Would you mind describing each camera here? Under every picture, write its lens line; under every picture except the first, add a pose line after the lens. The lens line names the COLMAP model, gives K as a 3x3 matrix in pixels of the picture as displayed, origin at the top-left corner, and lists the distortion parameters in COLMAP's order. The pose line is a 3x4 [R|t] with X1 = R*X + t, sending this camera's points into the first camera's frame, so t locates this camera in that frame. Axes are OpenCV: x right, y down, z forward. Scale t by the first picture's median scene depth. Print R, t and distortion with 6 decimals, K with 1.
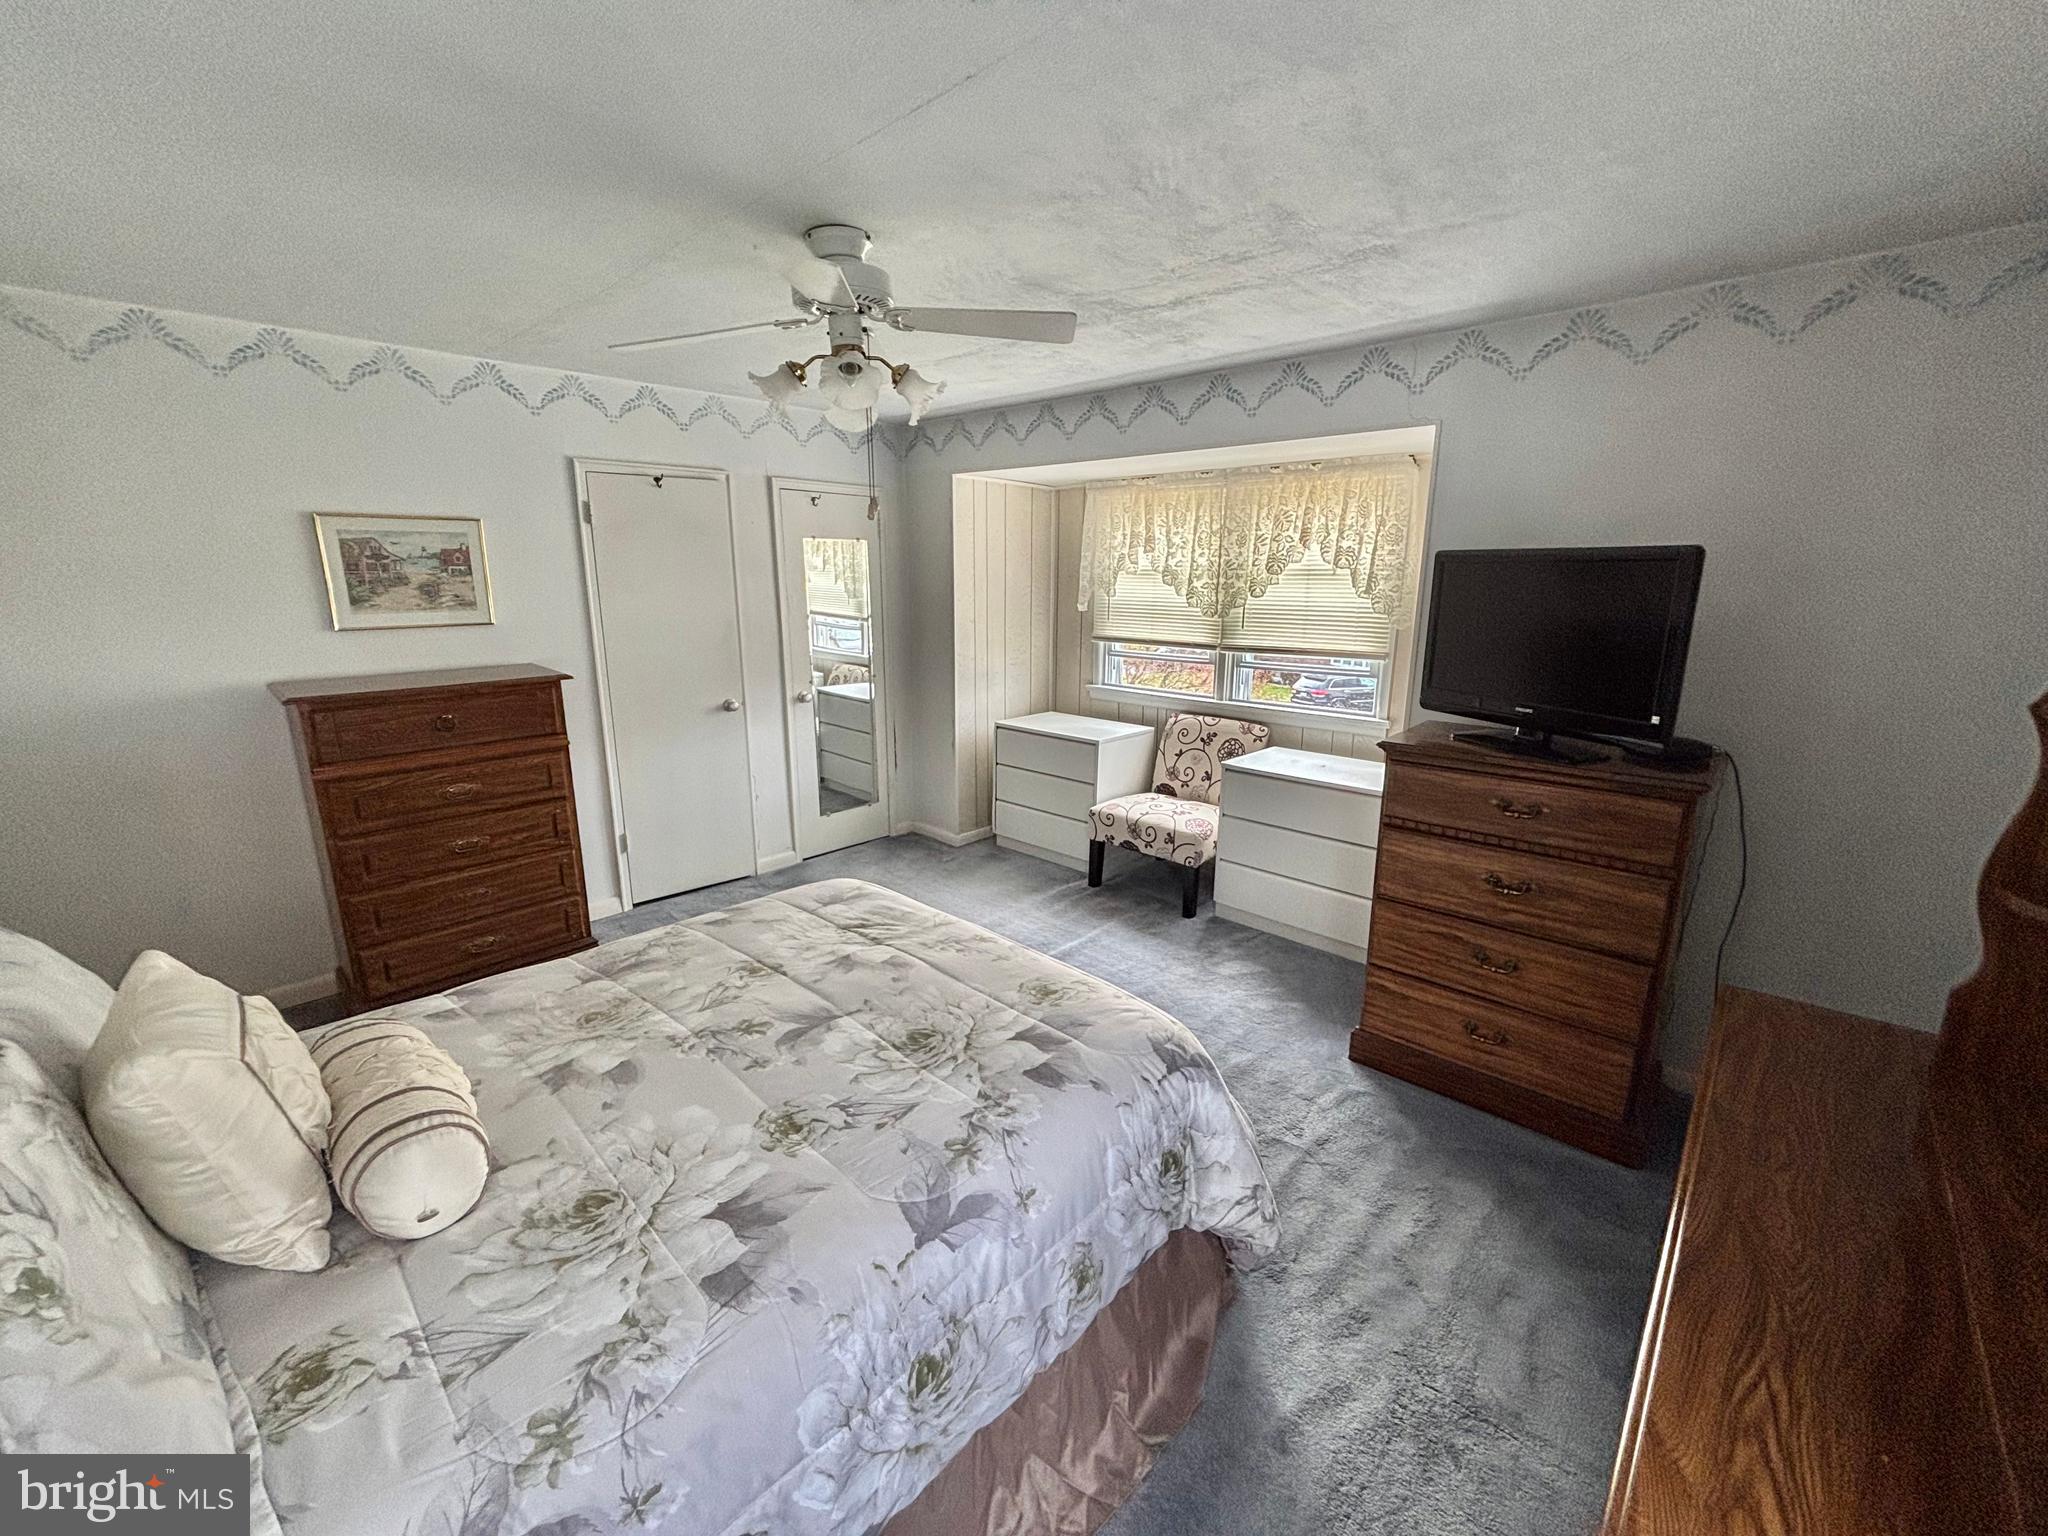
lens RADIAL K [[829.2, 0, 1023.7], [0, 829.2, 763.5], [0, 0, 1]] dist [0.000925, 0.000236]
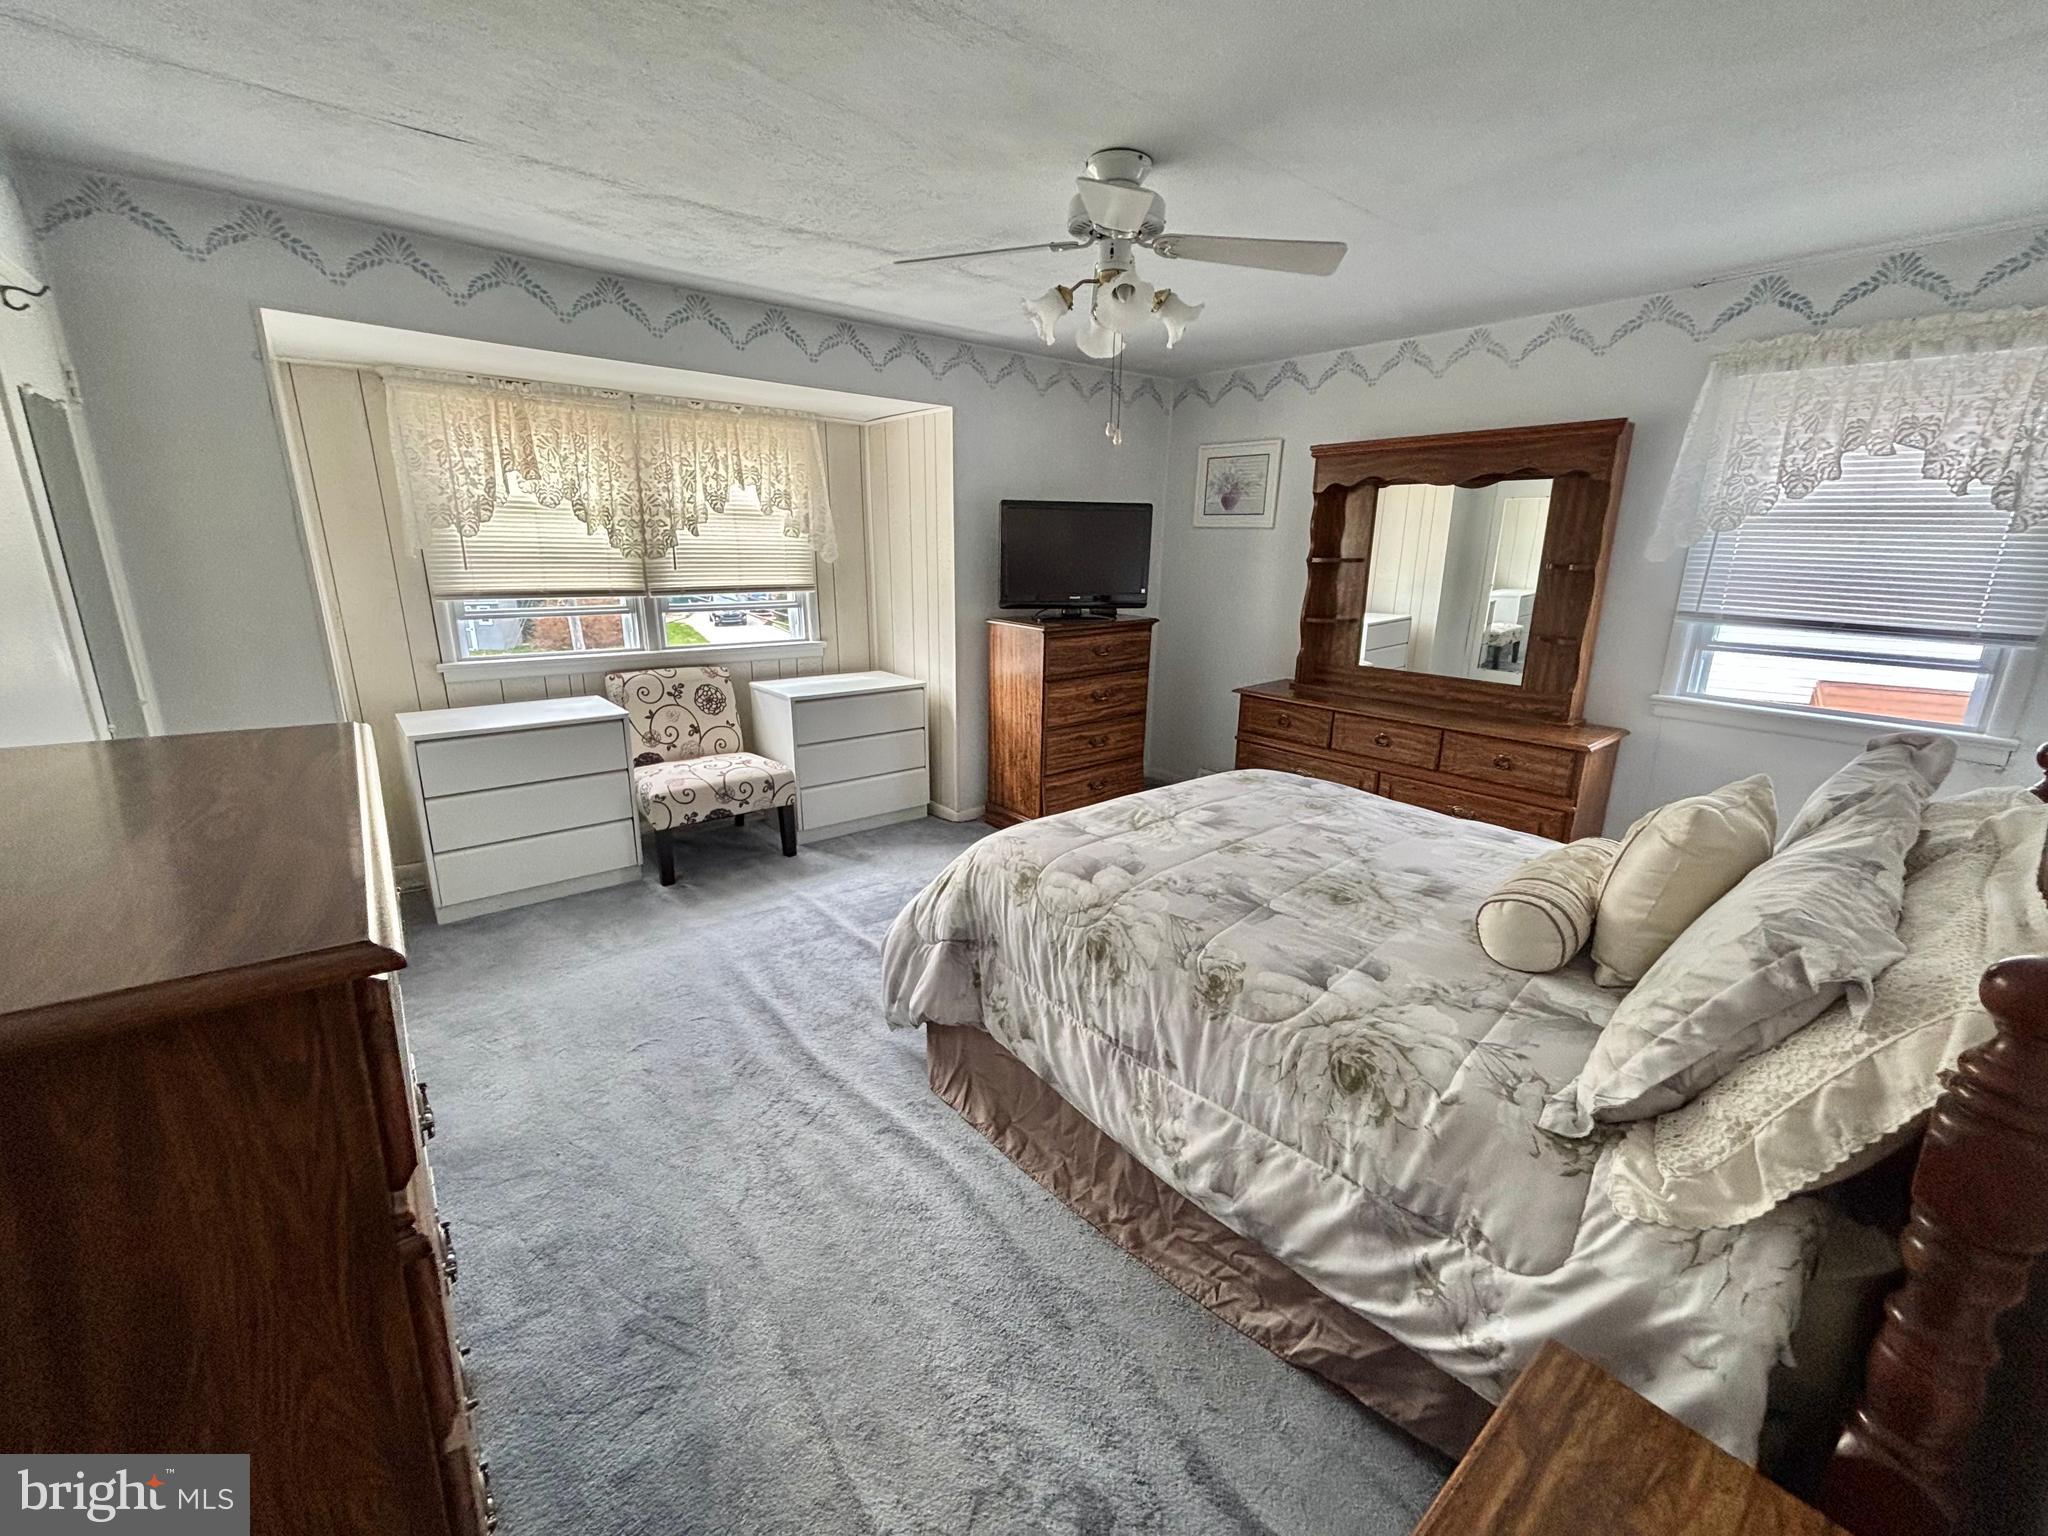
lens RADIAL K [[829.2, 0, 1022.3], [0, 829.2, 762.2], [0, 0, 1]] dist [0.000925, 0.000236]
pose [[0.135054, -0.254105, 0.957701, -1.044376], [0.210801, 0.951797, 0.222812, -0.131153], [-0.968154, 0.171793, 0.182110, 0.776980]]
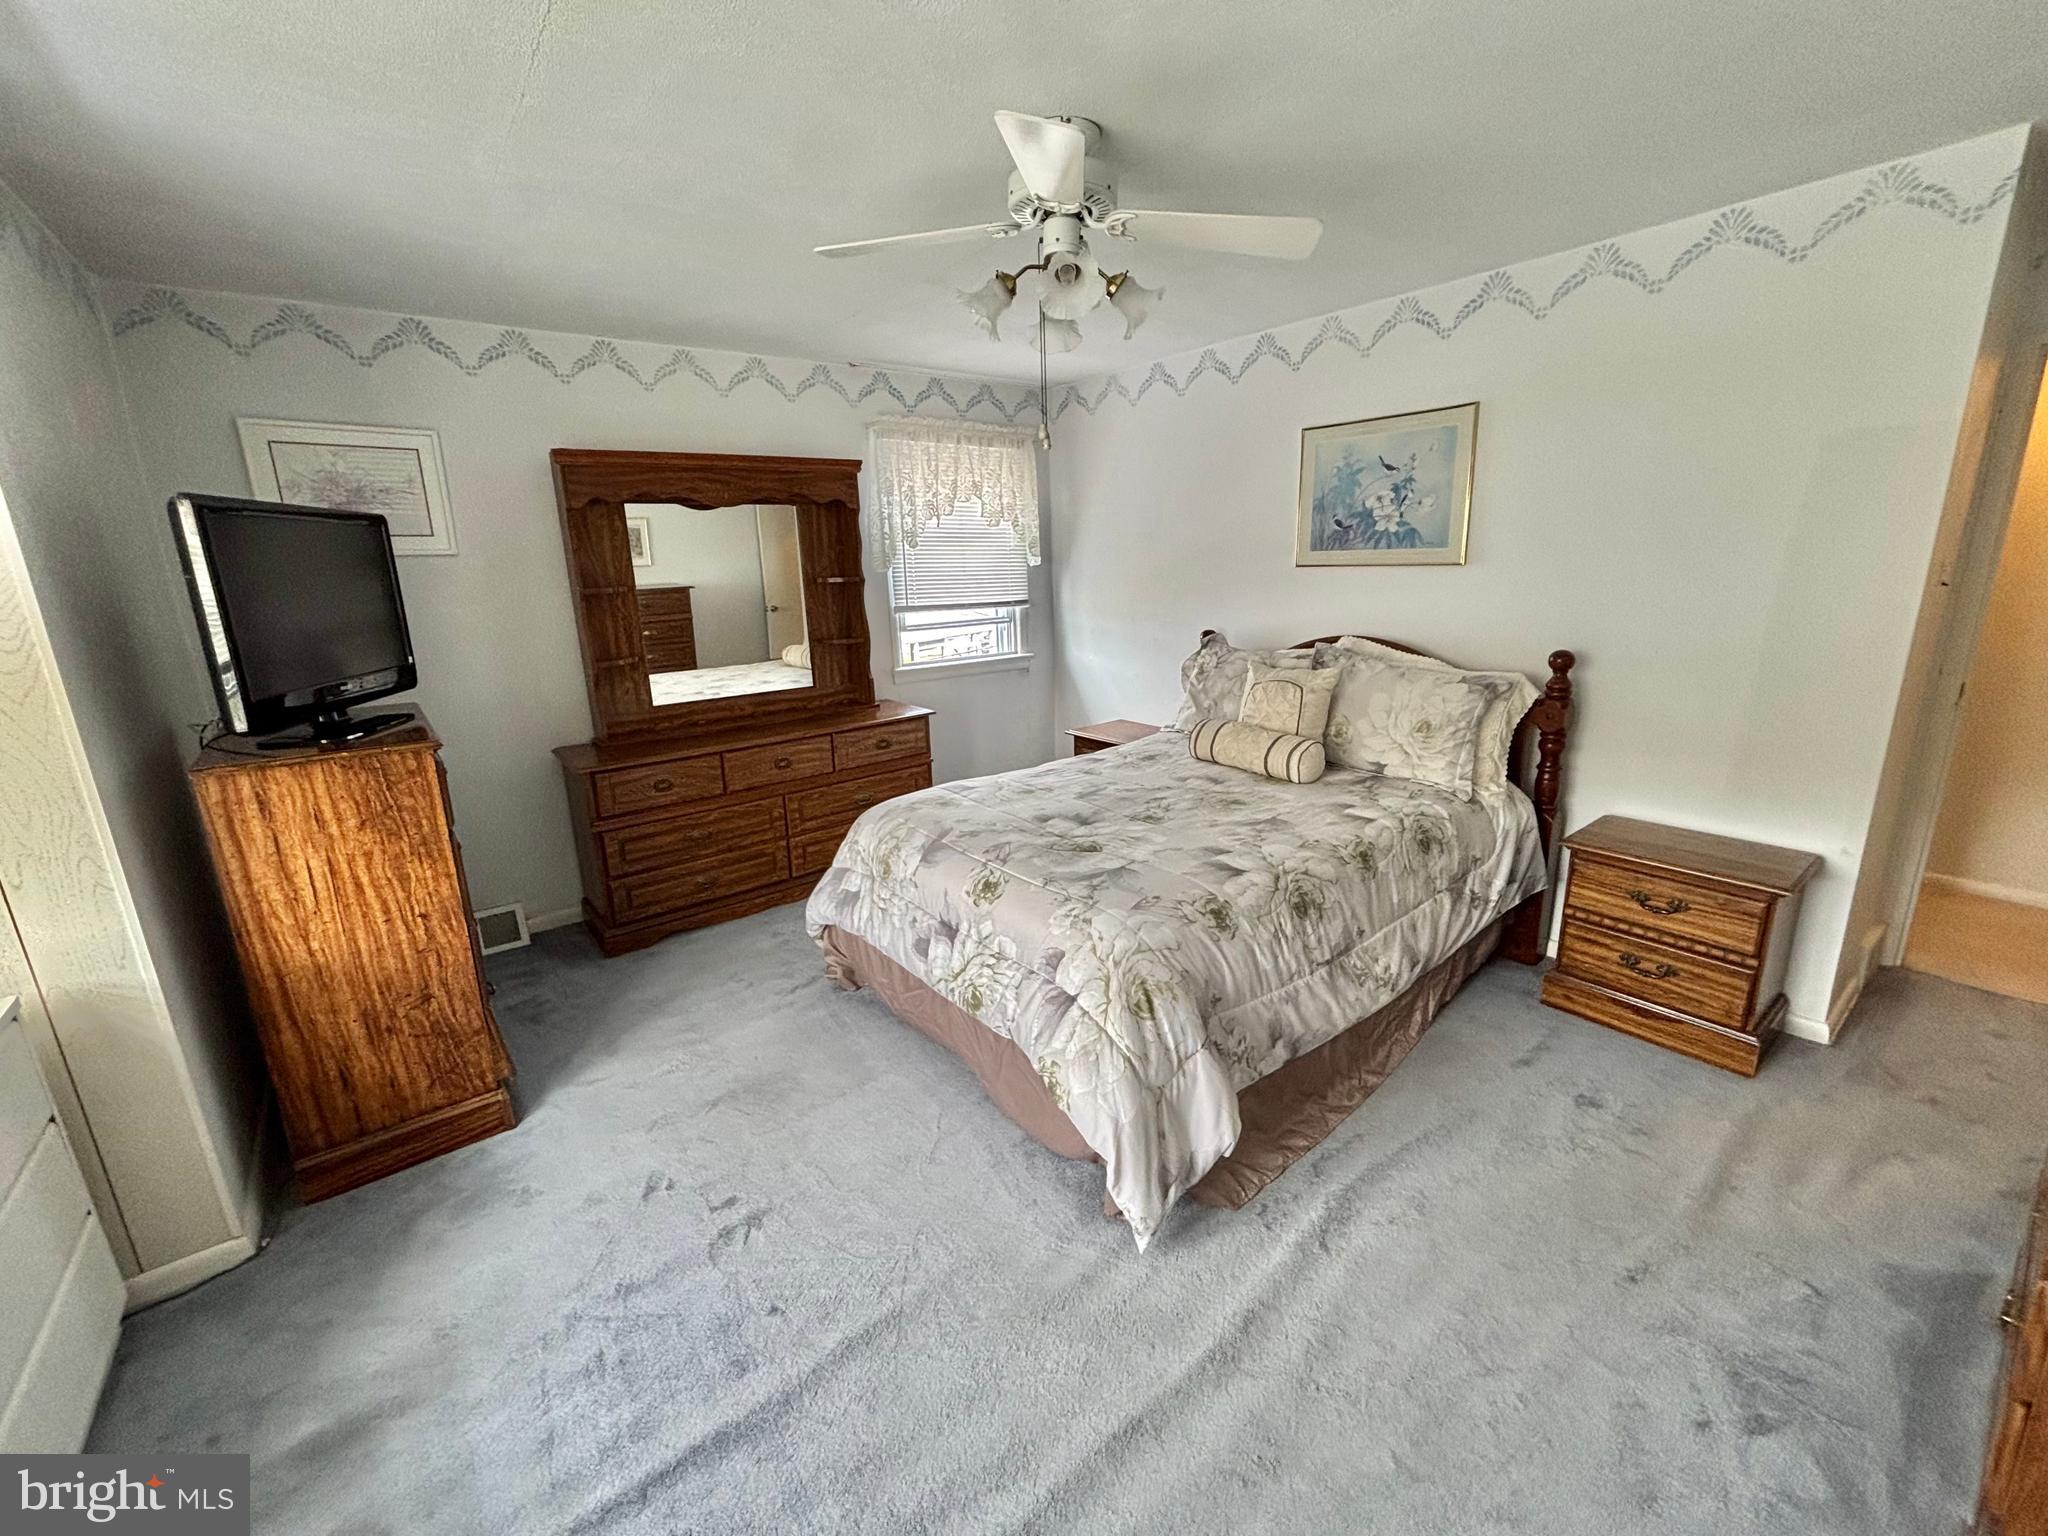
lens RADIAL K [[829.2, 0, 1017.0], [0, 829.2, 769.0], [0, 0, 1]] dist [0.000925, 0.000236]
pose [[-0.987560, -0.004942, 0.157165, -0.236448], [0.068364, 0.886603, 0.457450, -0.315516], [-0.141603, 0.462504, -0.875236, 1.567455]]
